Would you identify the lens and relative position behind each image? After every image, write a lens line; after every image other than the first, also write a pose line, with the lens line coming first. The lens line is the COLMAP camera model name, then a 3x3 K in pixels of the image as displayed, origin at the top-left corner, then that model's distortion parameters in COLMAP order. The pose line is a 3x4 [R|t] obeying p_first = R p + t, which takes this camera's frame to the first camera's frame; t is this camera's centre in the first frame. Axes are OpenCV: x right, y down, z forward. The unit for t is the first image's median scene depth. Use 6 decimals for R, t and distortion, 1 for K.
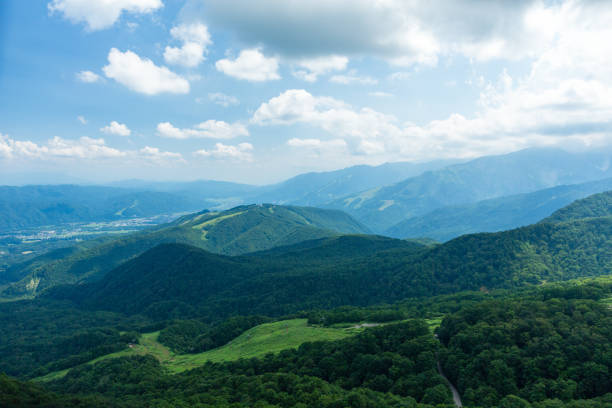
lens RADIAL K [[410.3, 0, 307.6], [0, 410.3, 201.4], [0, 0, 1]] dist [0.016085, -0.008371]
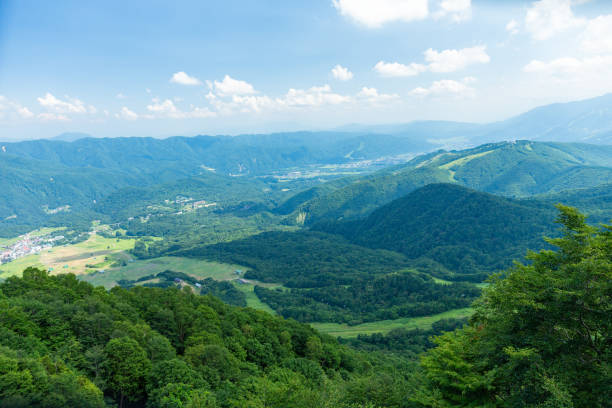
lens RADIAL K [[410.3, 0, 306.8], [0, 410.3, 200.7], [0, 0, 1]] dist [0.016085, -0.008371]
pose [[0.876849, 0.036964, -0.479342, -0.076845], [0.029220, 0.991099, 0.129879, 0.005953], [0.479876, -0.127891, 0.867965, 0.027554]]
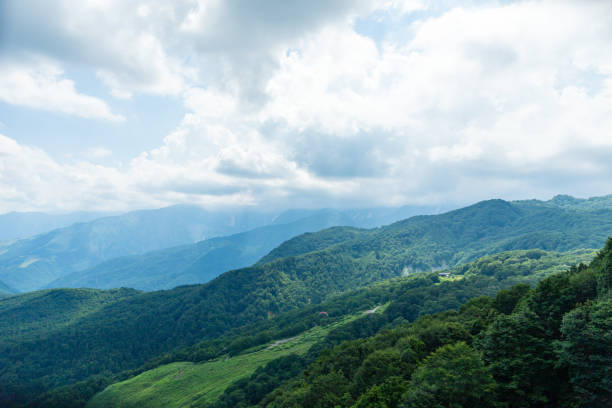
lens RADIAL K [[410.3, 0, 308.4], [0, 410.3, 207.6], [0, 0, 1]] dist [0.016085, -0.008371]
pose [[0.662836, 0.062215, 0.746175, -0.099674], [0.028864, 0.993678, -0.108492, 0.012544], [-0.748208, 0.093450, 0.656850, 0.036763]]
